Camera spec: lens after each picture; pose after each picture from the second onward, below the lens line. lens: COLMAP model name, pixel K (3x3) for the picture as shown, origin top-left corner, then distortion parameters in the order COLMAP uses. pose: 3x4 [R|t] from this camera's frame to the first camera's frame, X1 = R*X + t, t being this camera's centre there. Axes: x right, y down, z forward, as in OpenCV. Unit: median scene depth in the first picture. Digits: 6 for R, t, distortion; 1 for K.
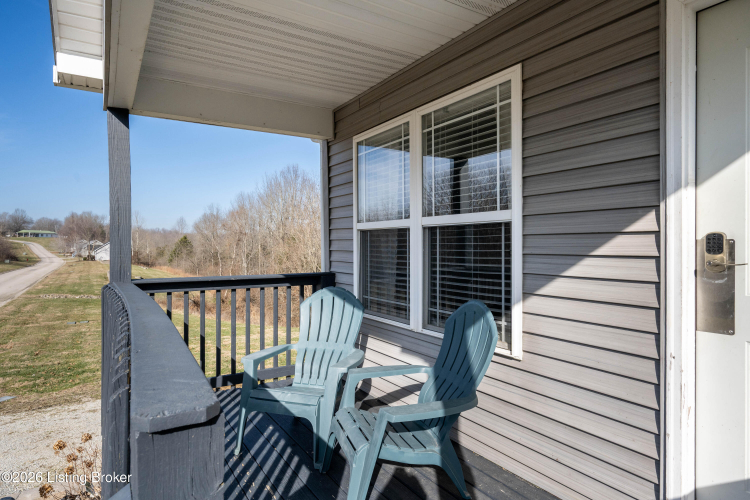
lens RADIAL K [[433.8, 0, 375.0], [0, 433.8, 250.0], [0, 0, 1]] dist [0.005603, 0.000953]
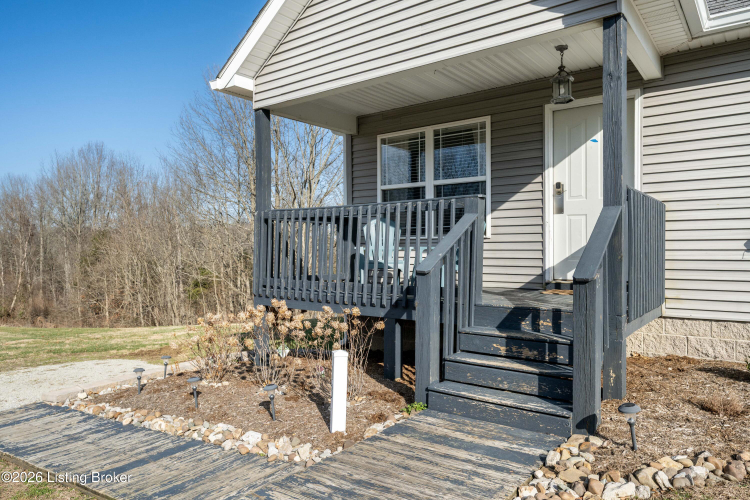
lens RADIAL K [[495.2, 0, 375.0], [0, 495.2, 250.0], [0, 0, 1]] dist [0.000497, 0.002926]
pose [[0.934507, -0.000800, 0.355943, -1.256292], [0.003564, 0.999968, -0.007109, 0.341649], [-0.355926, 0.007912, 0.934481, -1.356448]]
